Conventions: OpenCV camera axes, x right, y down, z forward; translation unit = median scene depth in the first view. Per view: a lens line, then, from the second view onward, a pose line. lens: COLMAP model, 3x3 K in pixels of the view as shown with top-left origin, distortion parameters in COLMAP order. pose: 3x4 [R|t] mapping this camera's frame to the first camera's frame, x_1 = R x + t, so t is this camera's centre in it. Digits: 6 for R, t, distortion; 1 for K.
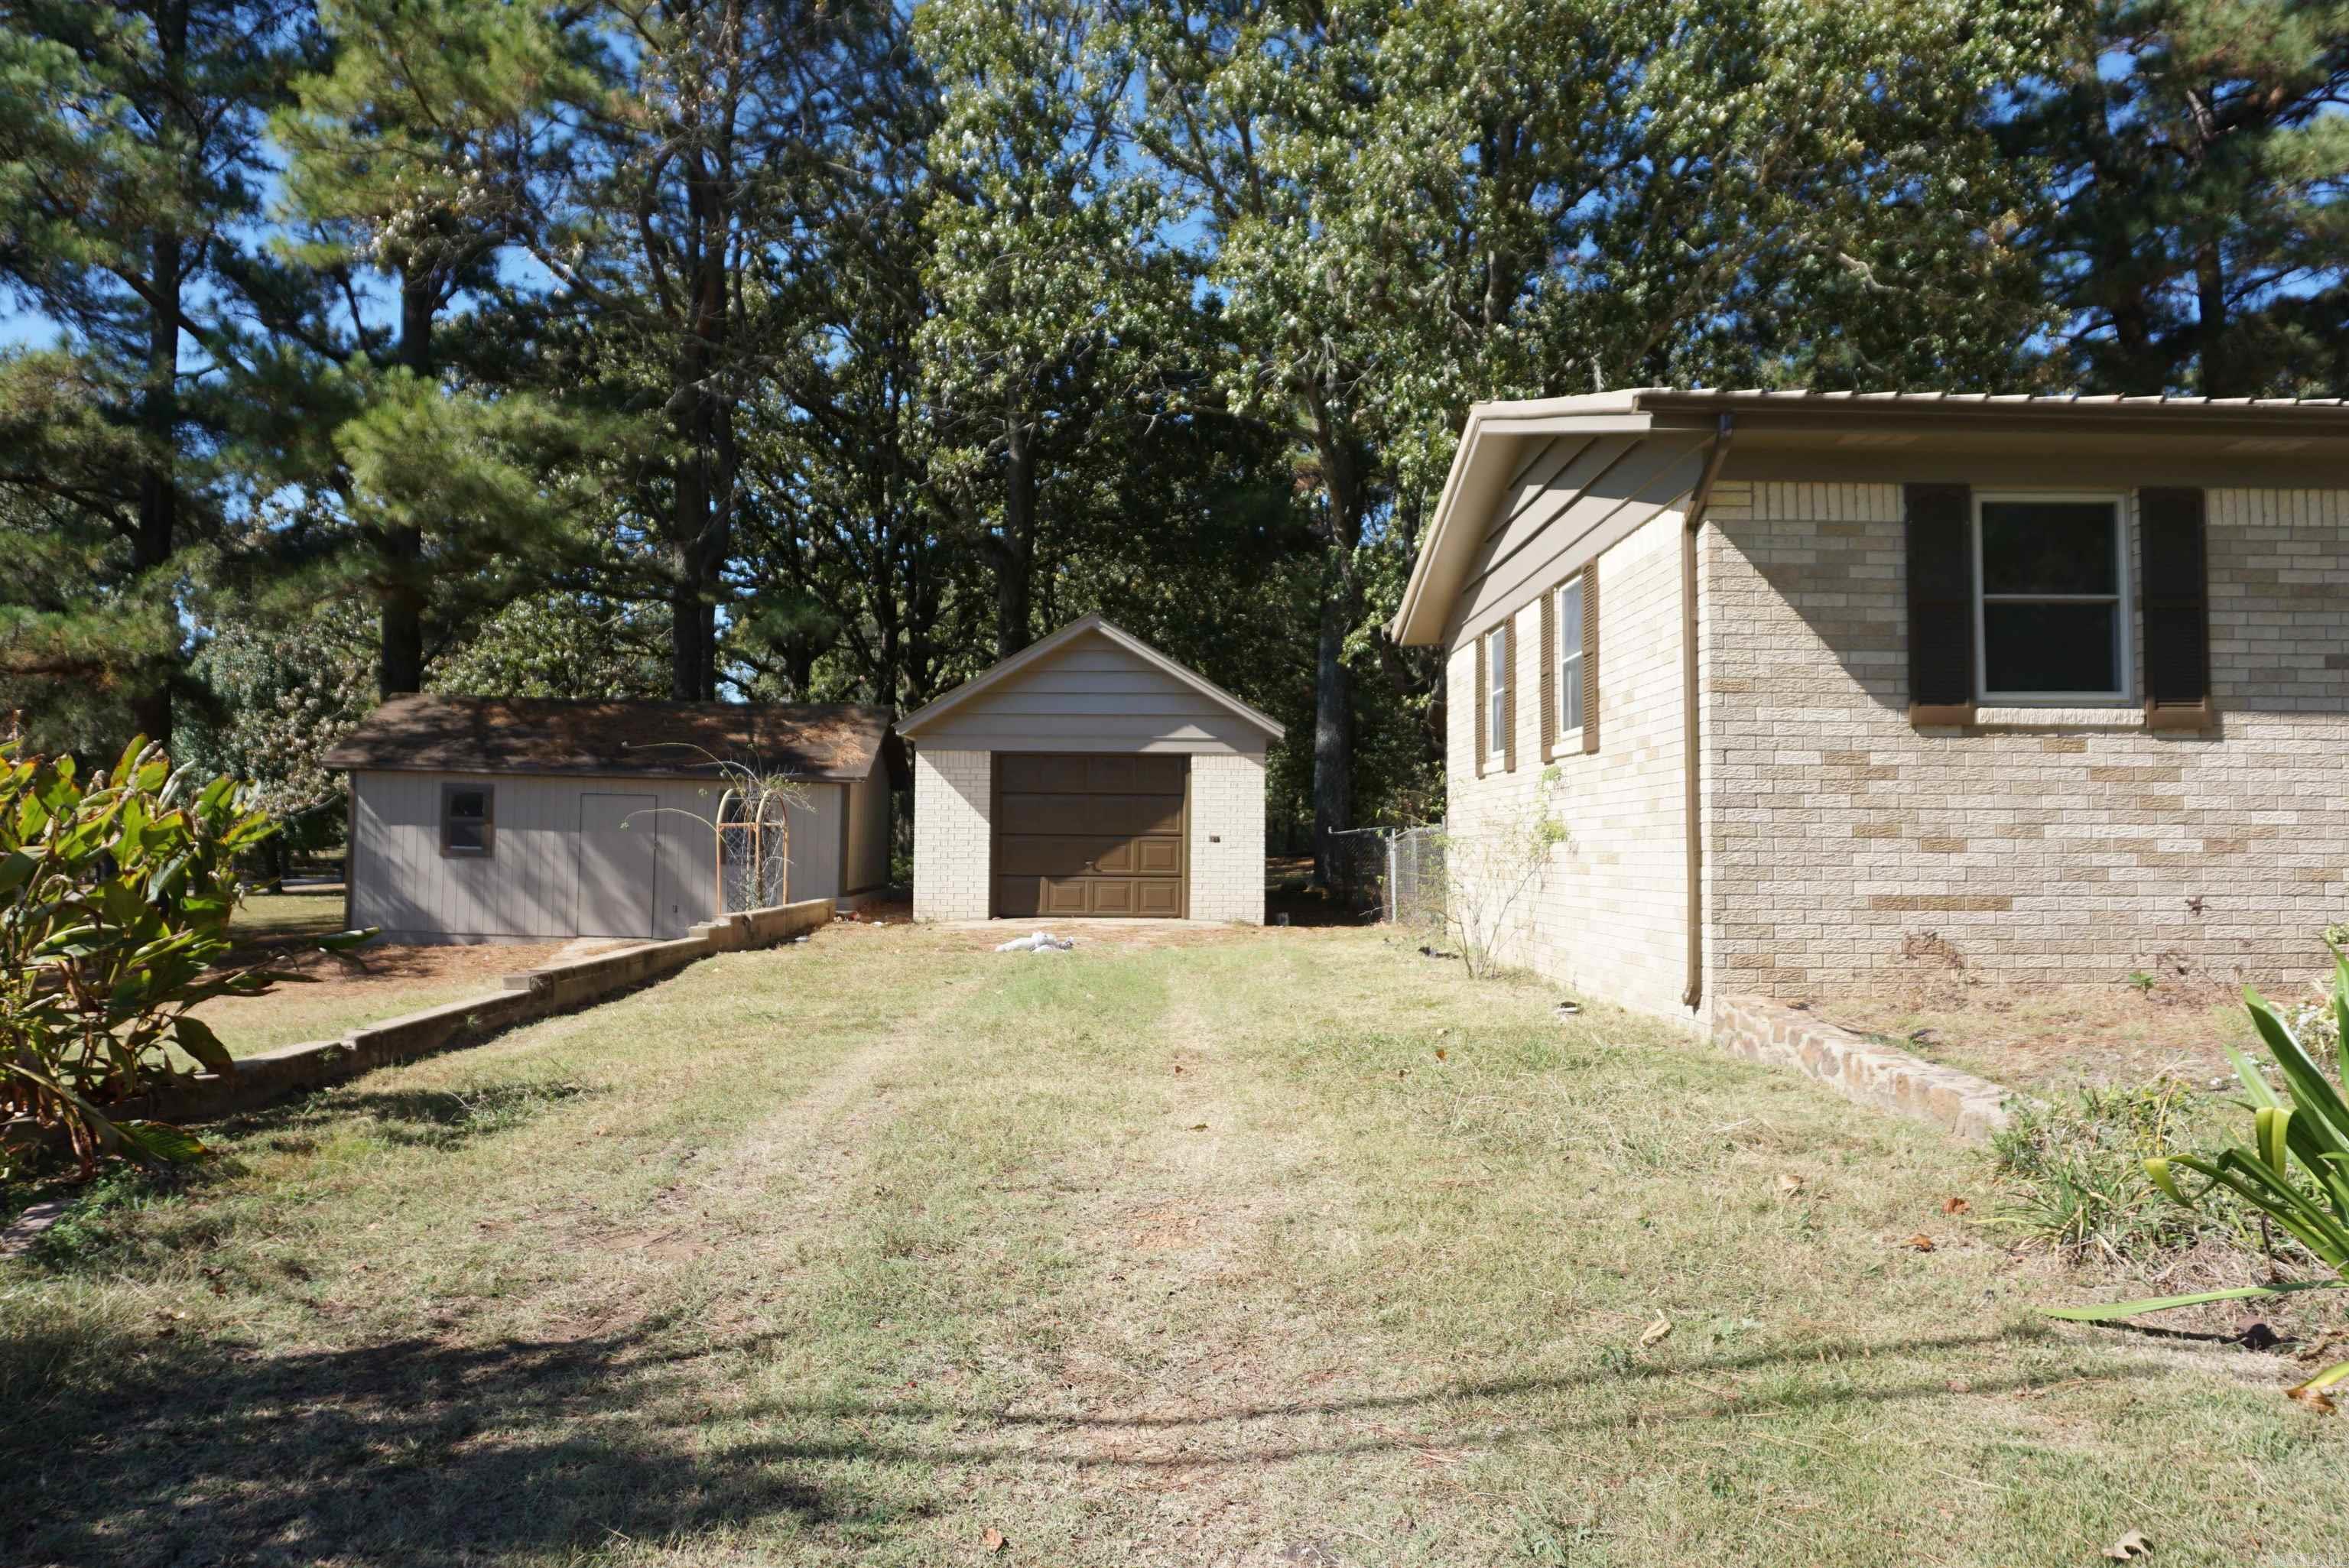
lens RADIAL K [[1562.5, 0, 1167.8], [0, 1562.5, 775.0], [0, 0, 1]] dist [-0.048803, 0.028343]
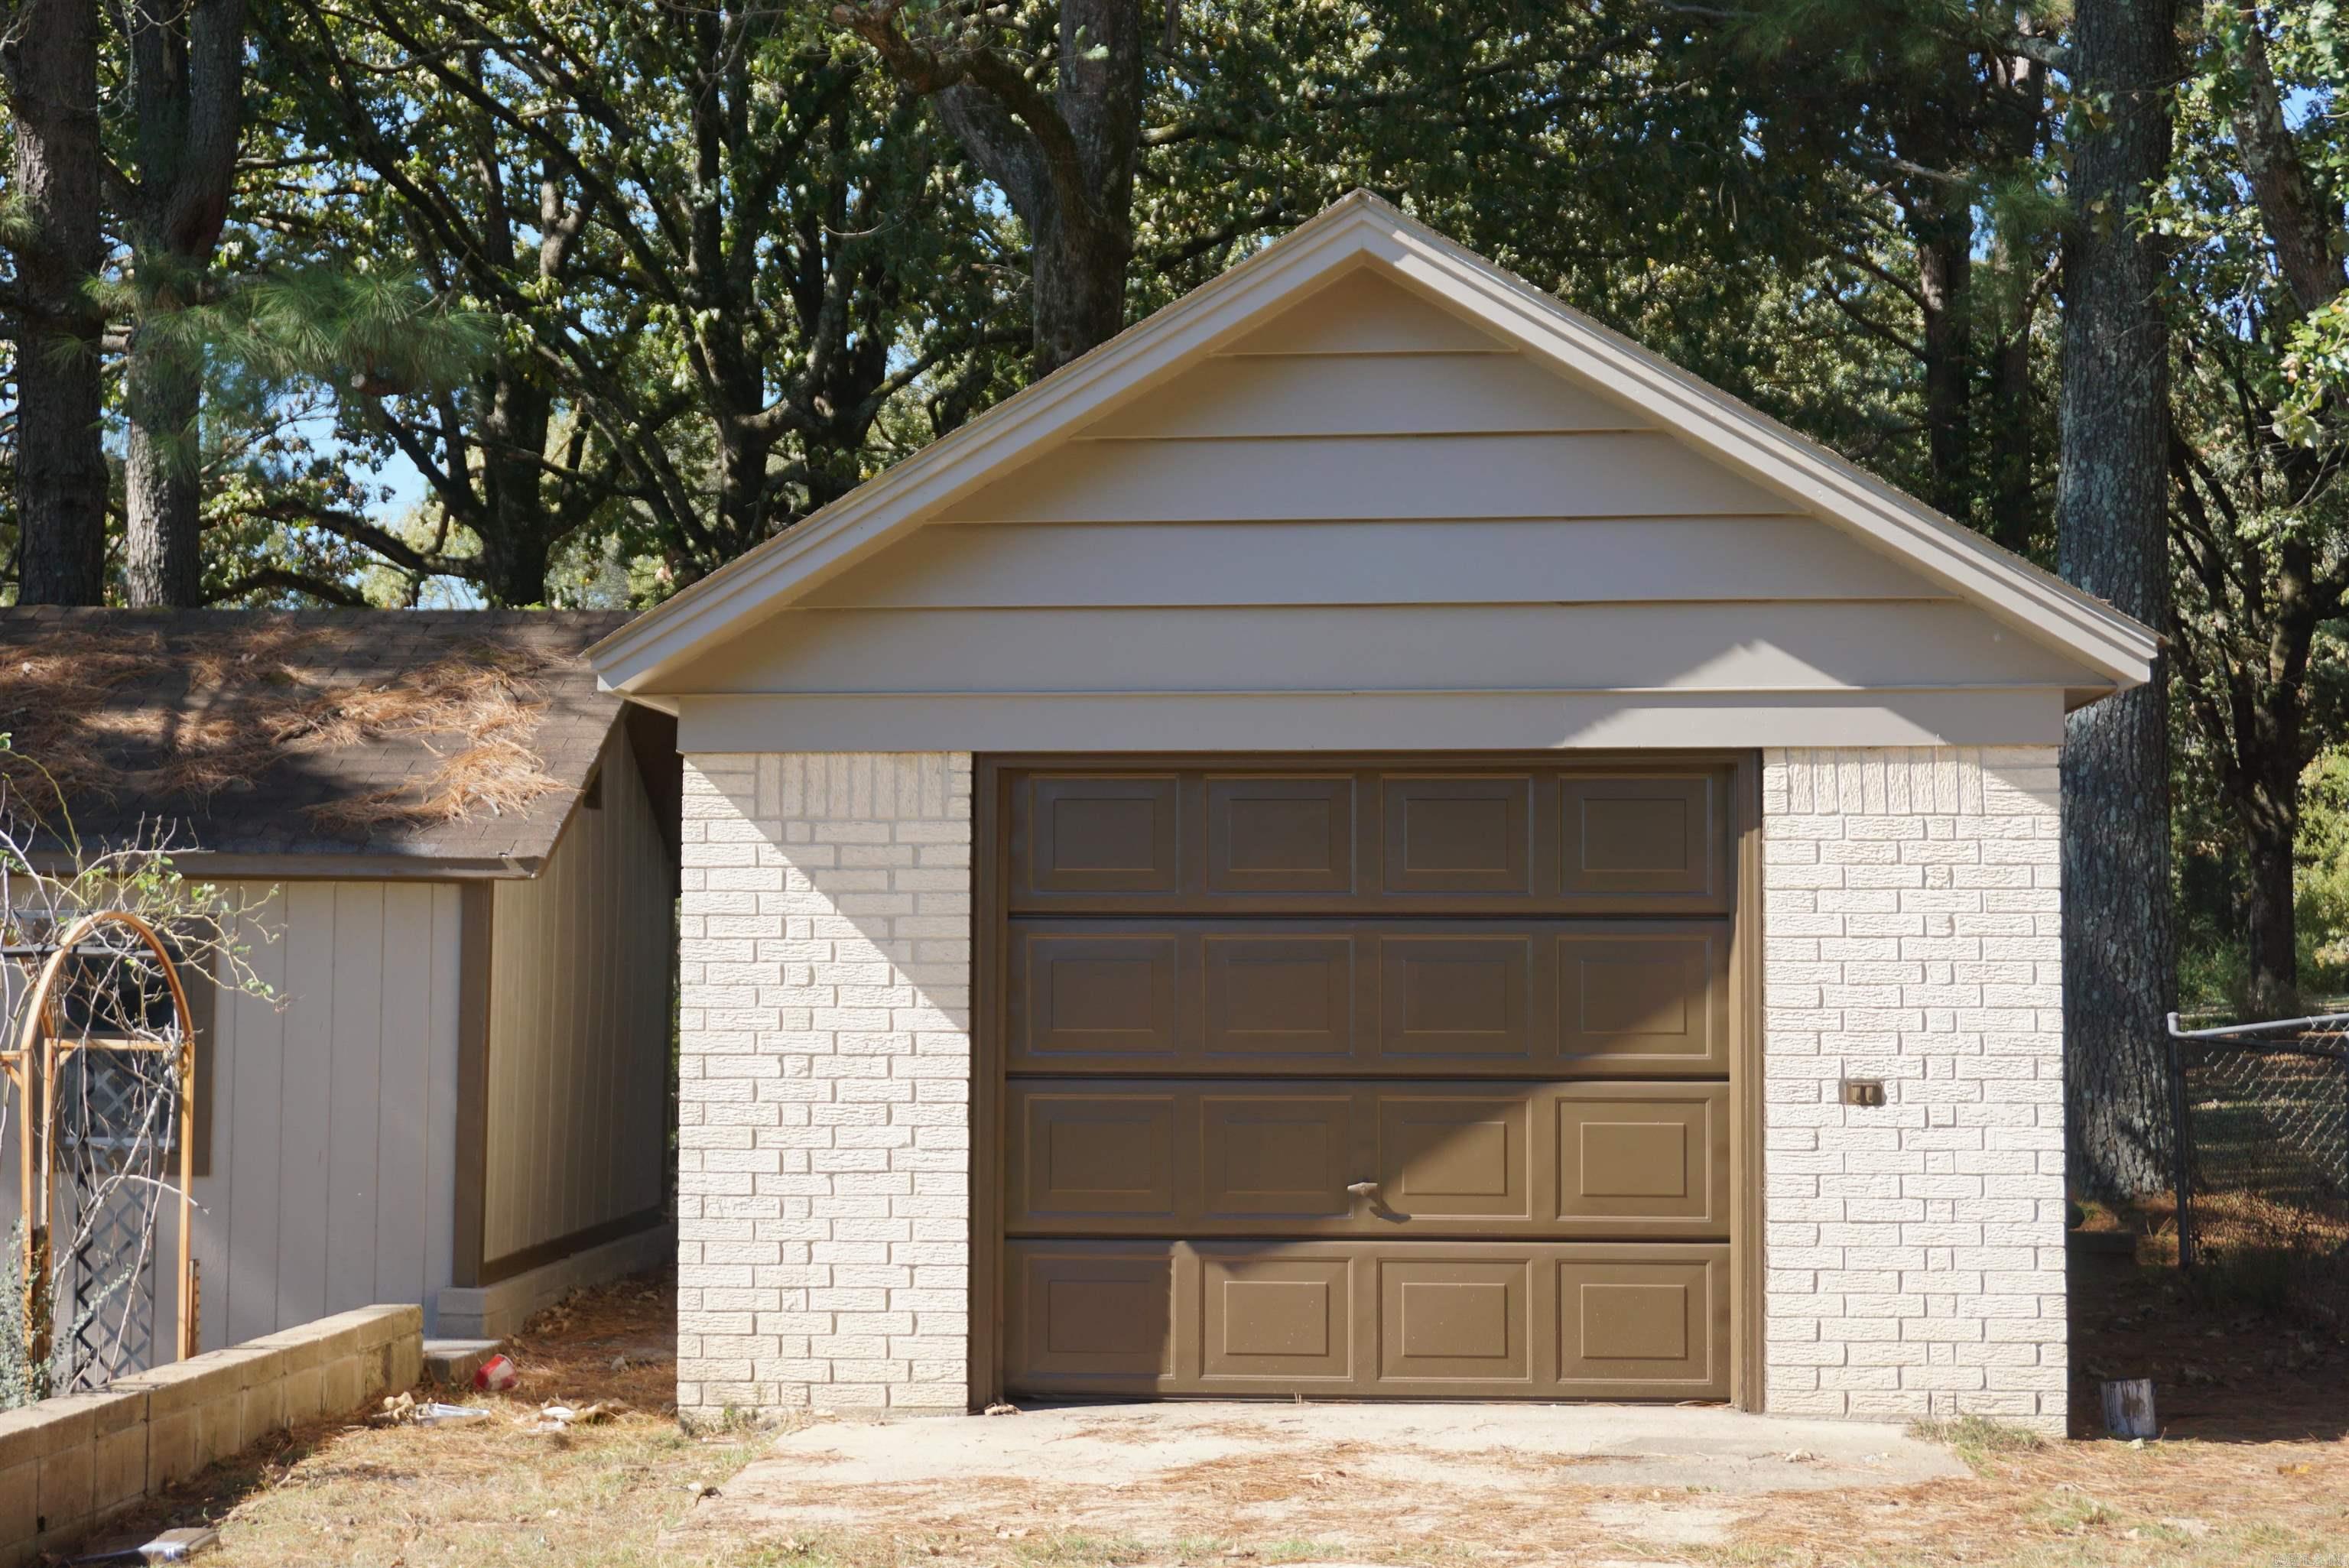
lens RADIAL K [[3480.4, 0, 1181.3], [0, 3480.4, 781.4], [0, 0, 1]] dist [-0.024696, 0.000000]
pose [[0.997170, -0.011741, -0.074259, -0.036606], [0.010617, 0.999823, -0.015508, -0.001375], [0.074428, 0.014676, 0.997118, 0.431071]]
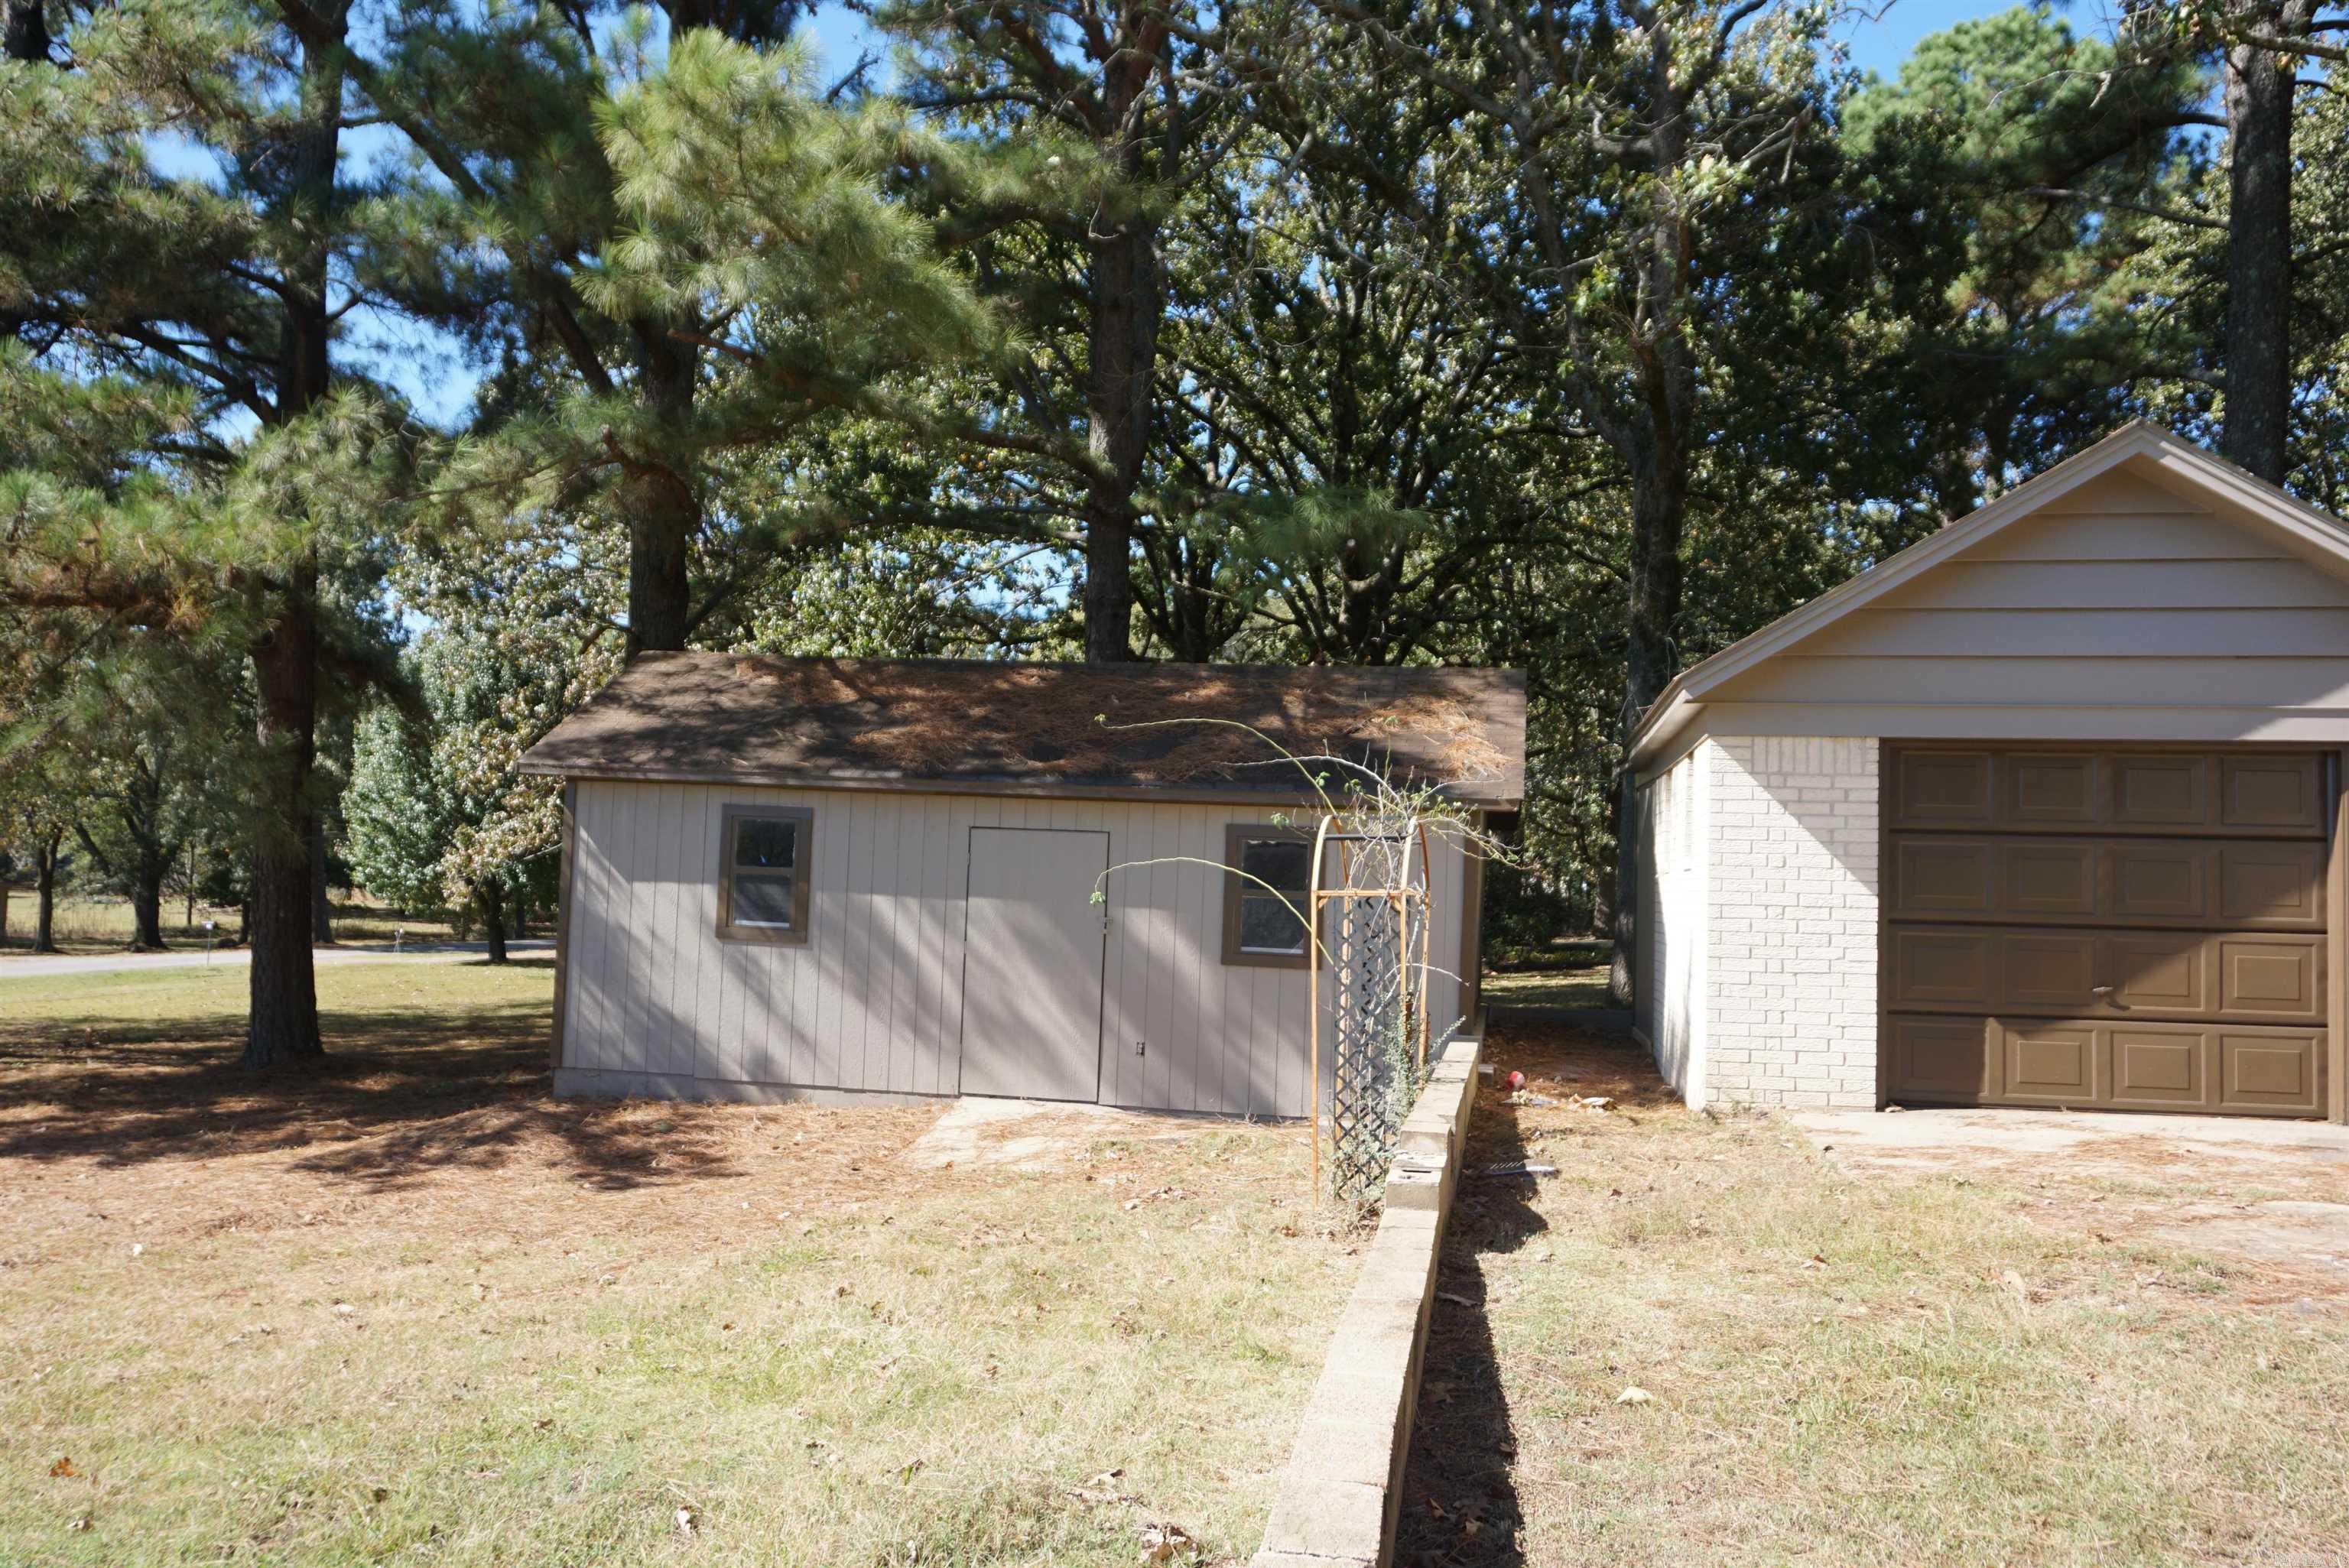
lens RADIAL K [[1921.6, 0, 1162.5], [0, 1921.6, 787.0], [0, 0, 1]] dist [-0.033699, -0.002806]
pose [[0.980162, 0.007403, -0.198061, -0.206210], [-0.011297, 0.999764, -0.018535, 0.011560], [0.197877, 0.020405, 0.980014, 0.412862]]
